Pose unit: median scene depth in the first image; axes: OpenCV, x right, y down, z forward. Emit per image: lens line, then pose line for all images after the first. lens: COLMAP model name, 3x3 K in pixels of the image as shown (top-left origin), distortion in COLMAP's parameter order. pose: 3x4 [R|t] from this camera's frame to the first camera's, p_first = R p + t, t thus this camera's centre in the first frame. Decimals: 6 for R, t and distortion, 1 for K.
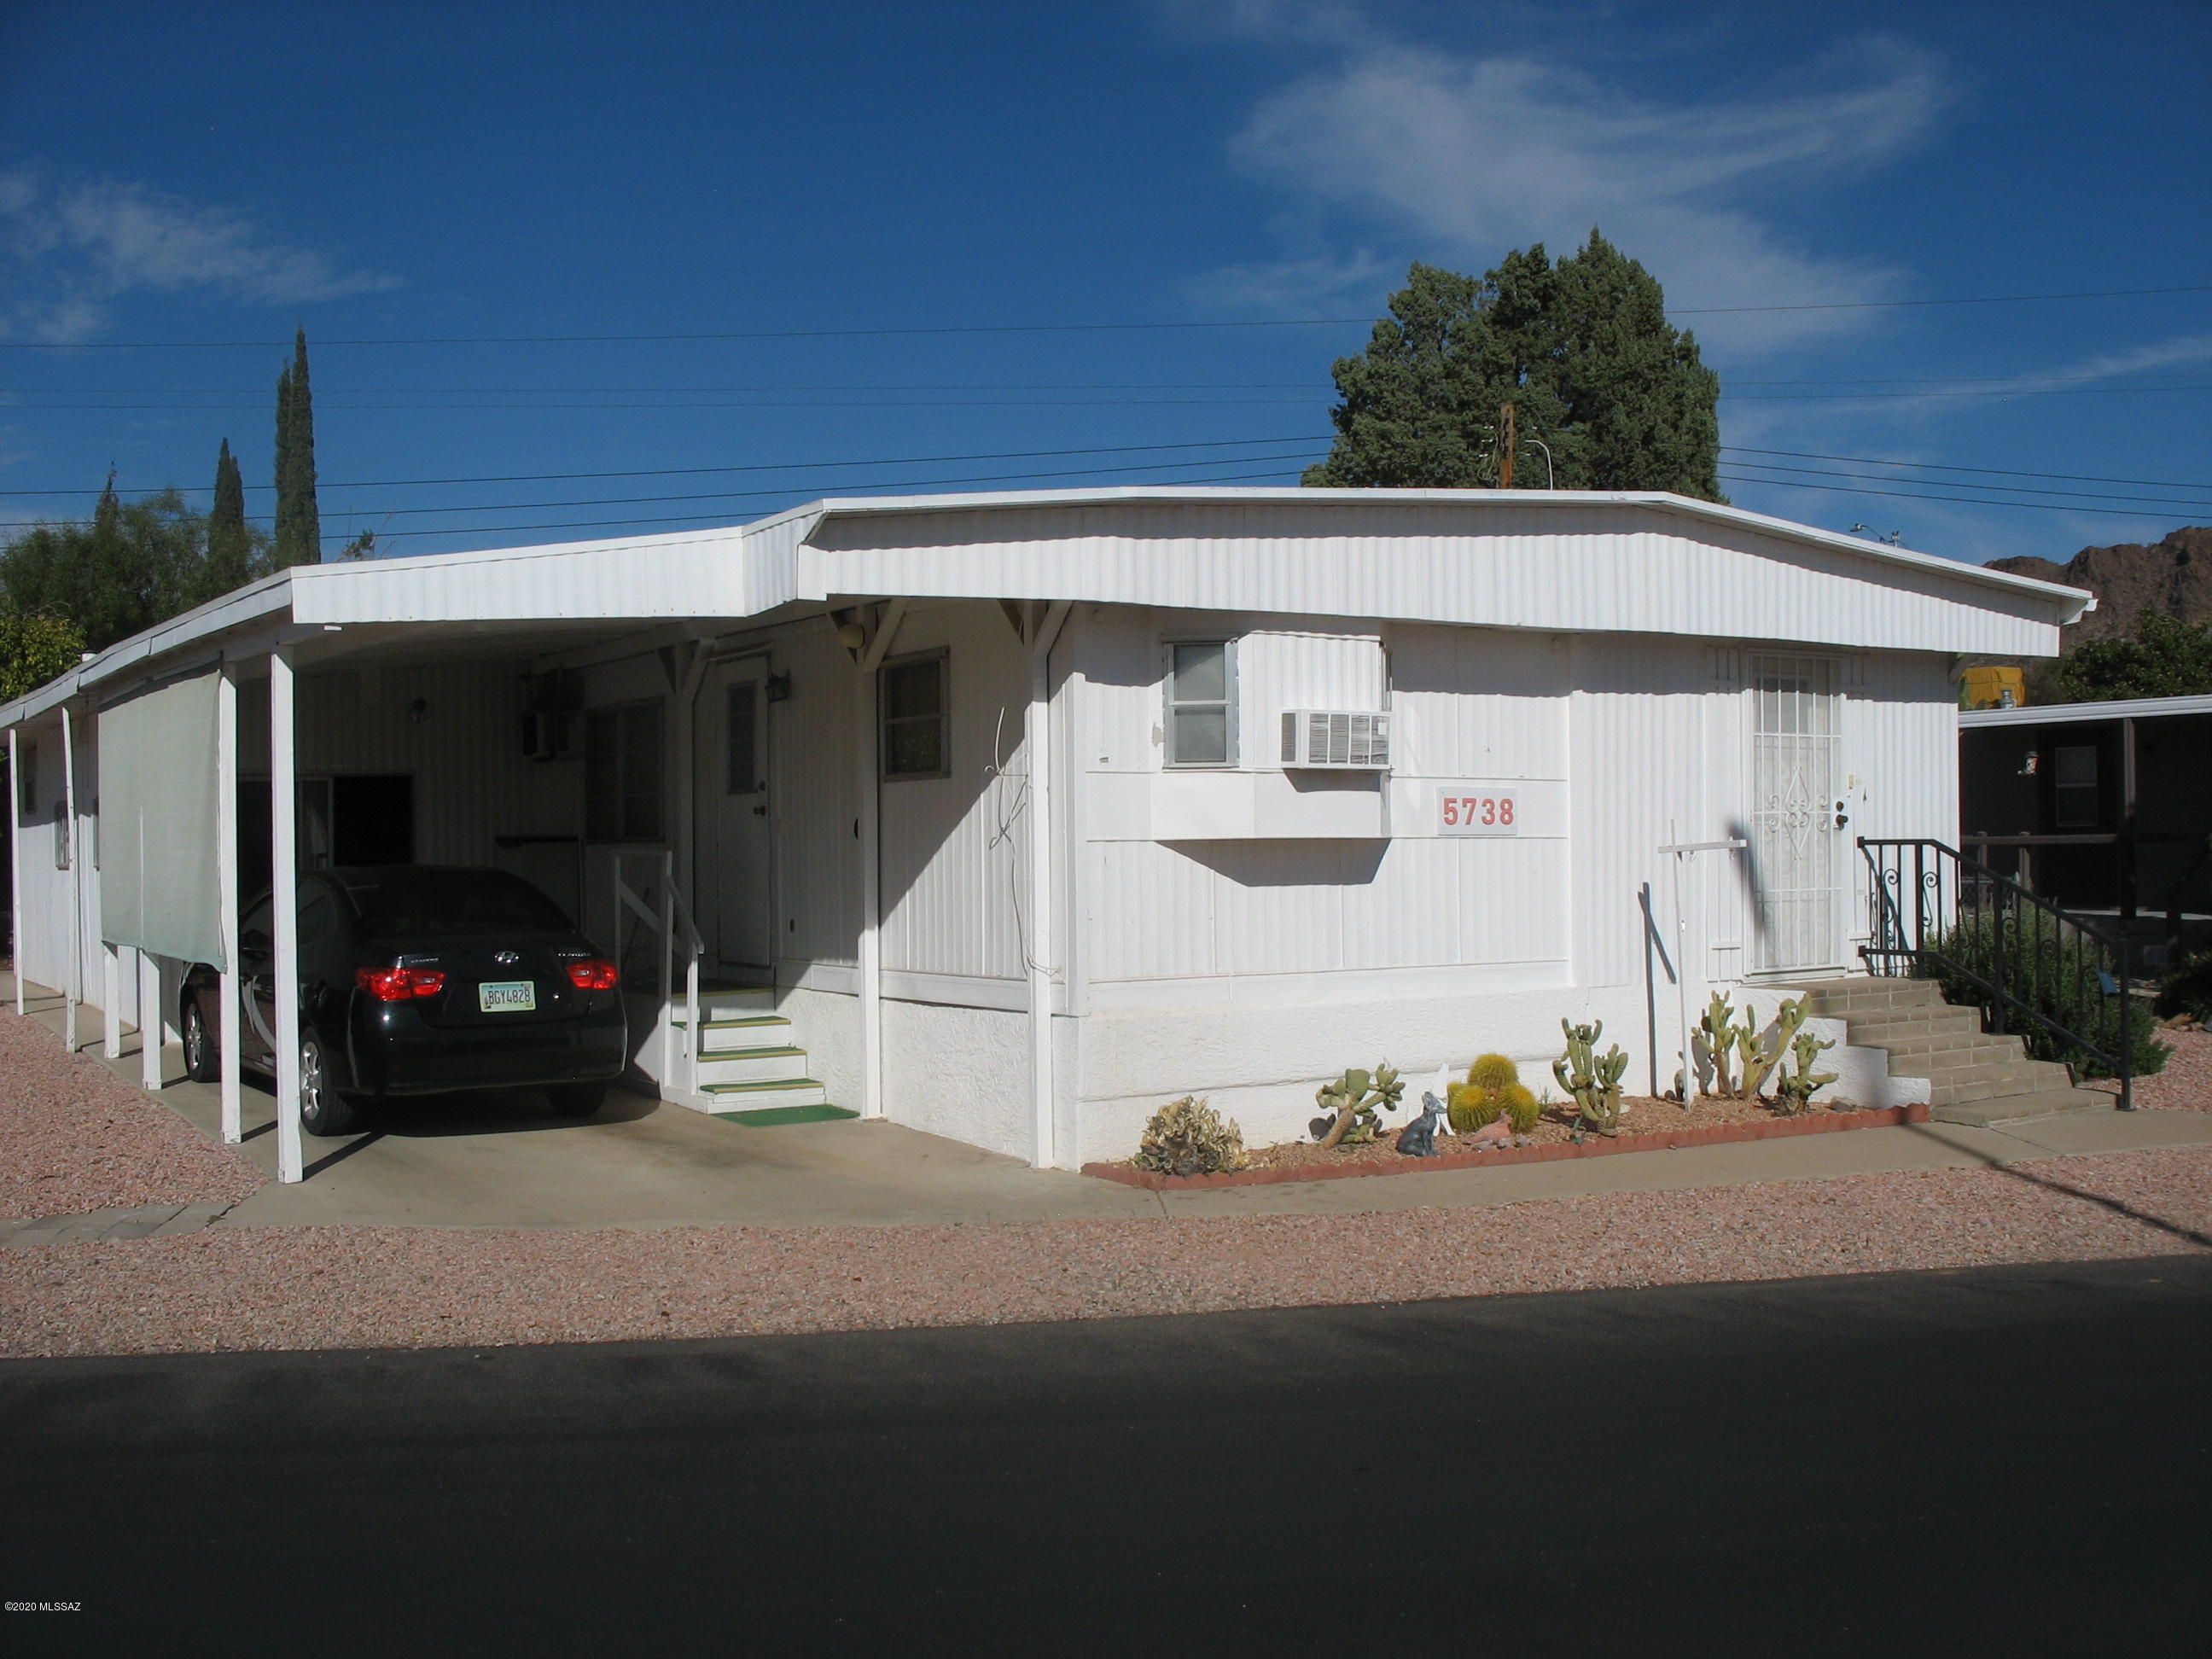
lens RADIAL K [[2545.3, 0, 1106.0], [0, 2545.3, 829.5], [0, 0, 1]] dist [-0.179835, 0.018354]
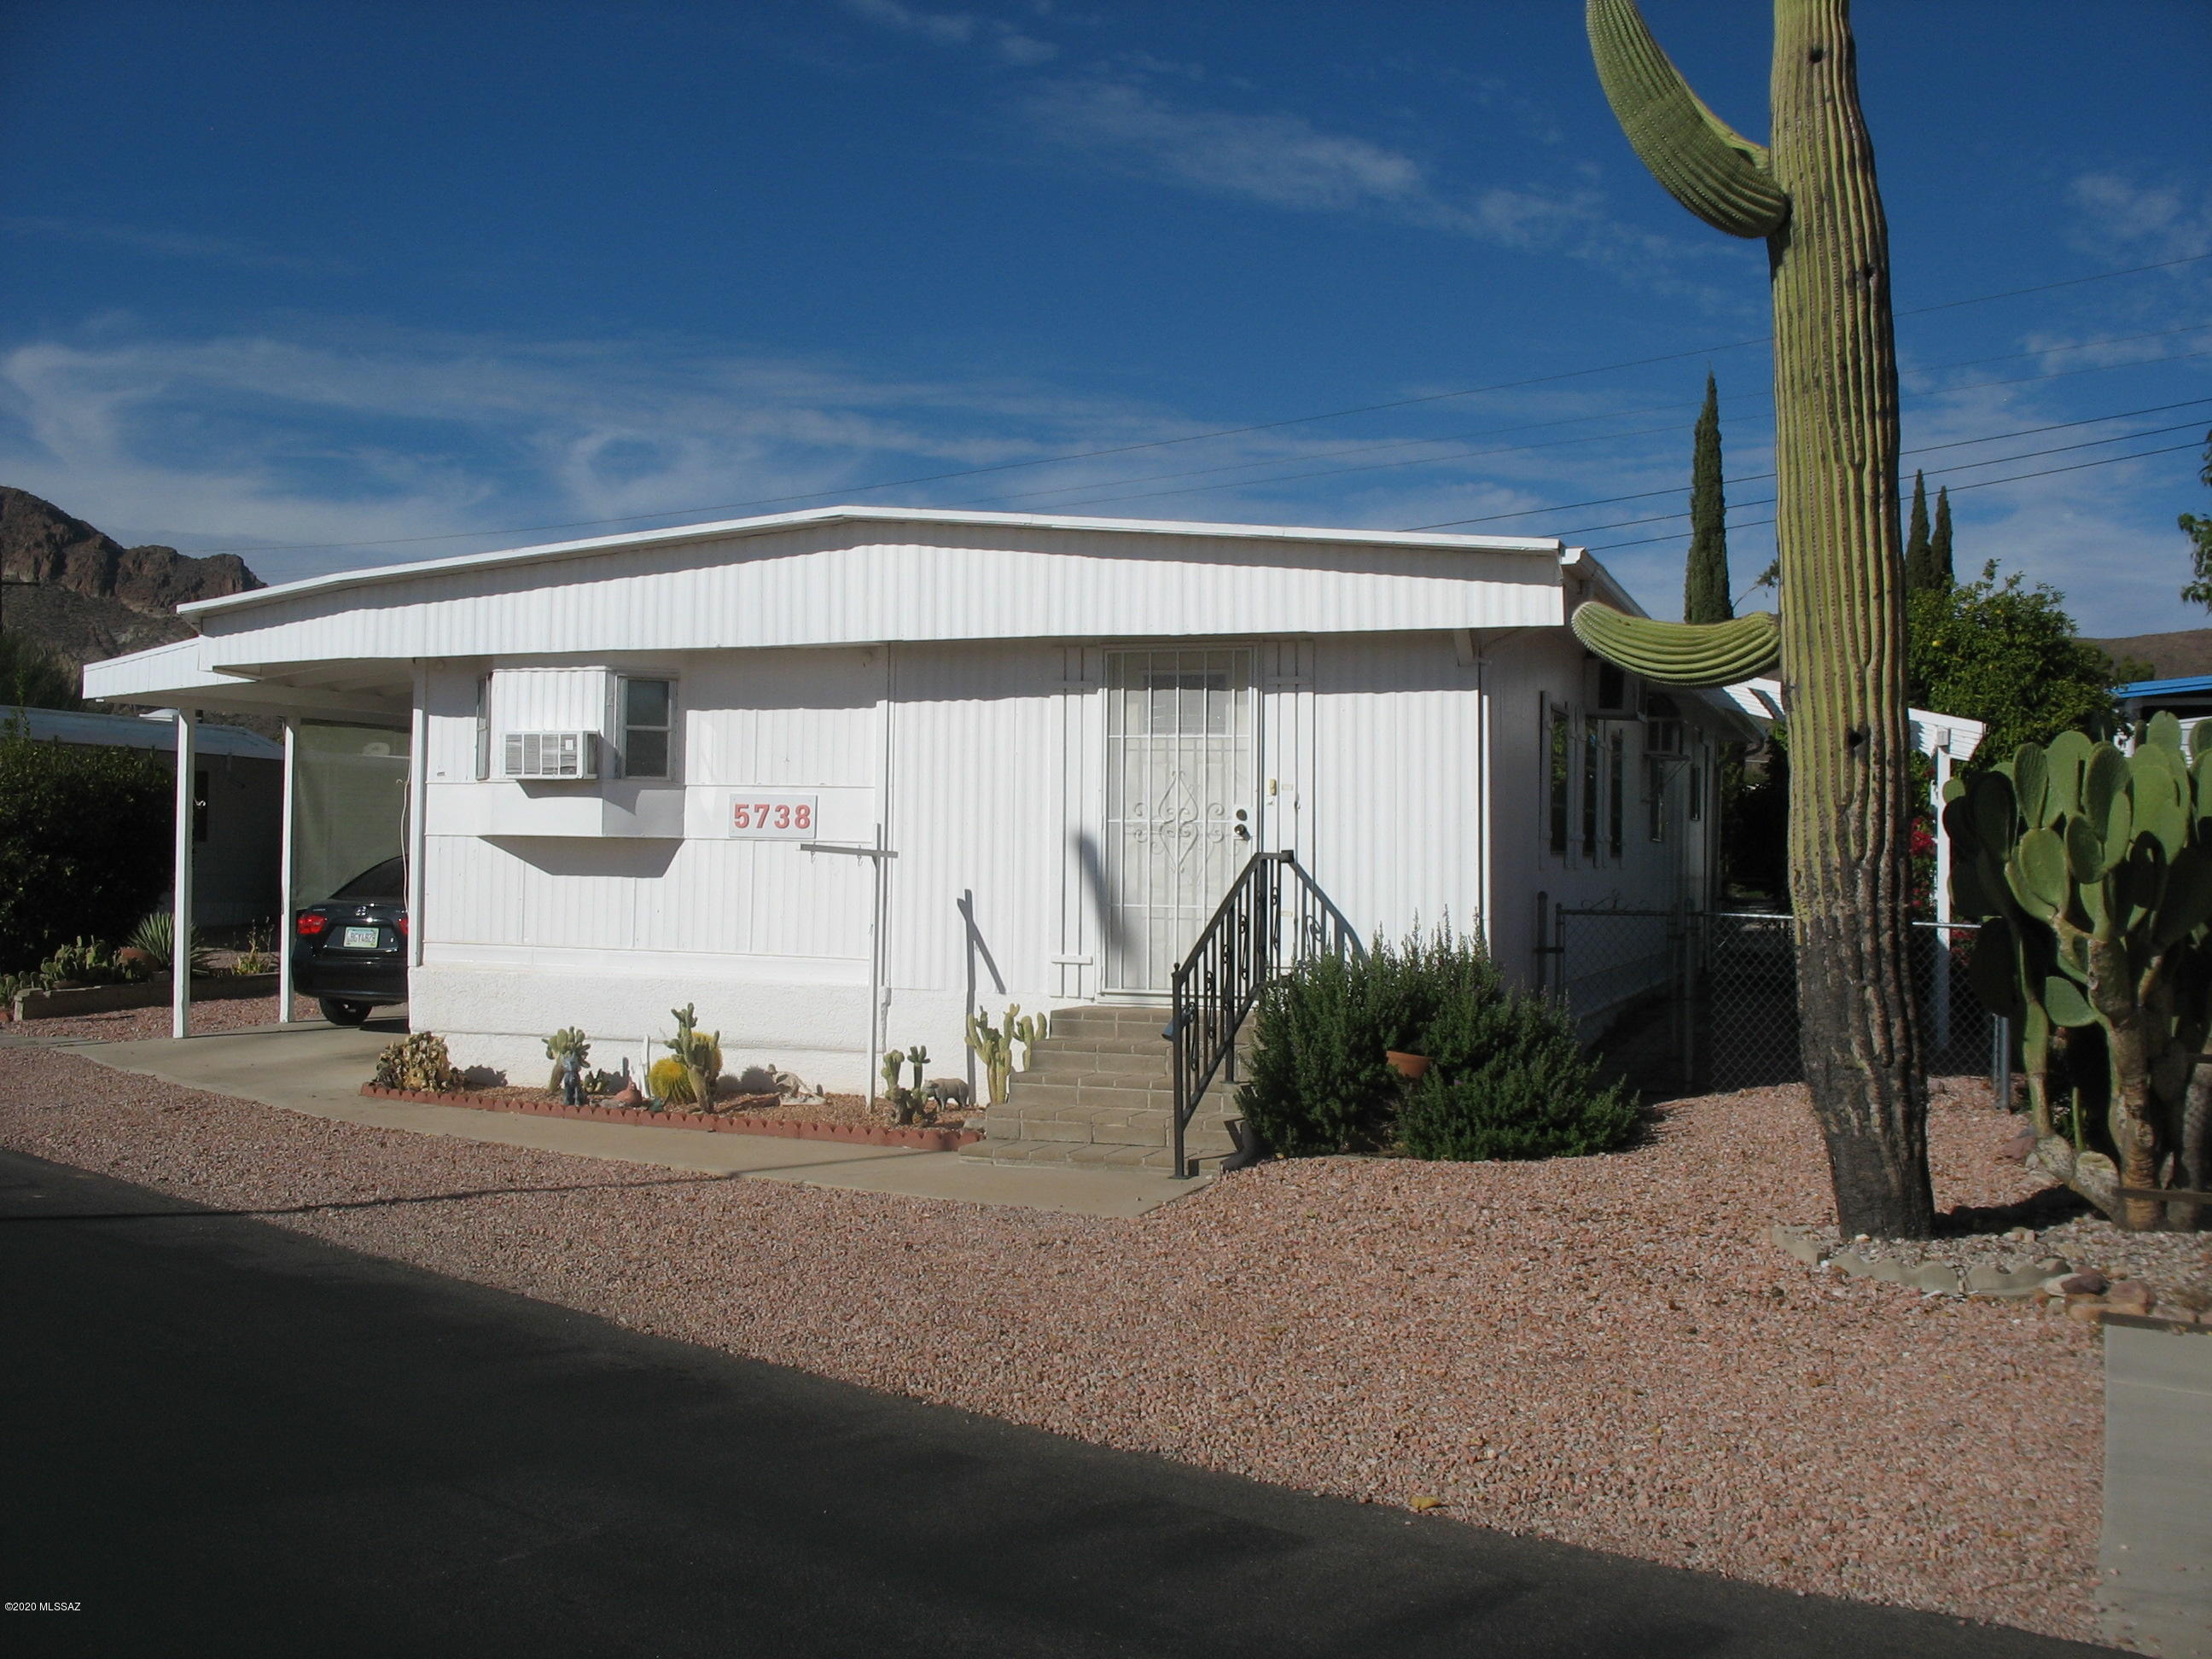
lens RADIAL K [[2545.3, 0, 1106.0], [0, 2545.3, 829.5], [0, 0, 1]] dist [-0.179835, 0.018354]
pose [[0.540563, 0.007975, -0.841266, 1.158065], [-0.016342, 0.999866, -0.001022, -0.002744], [0.841145, 0.014300, 0.540620, 0.533235]]
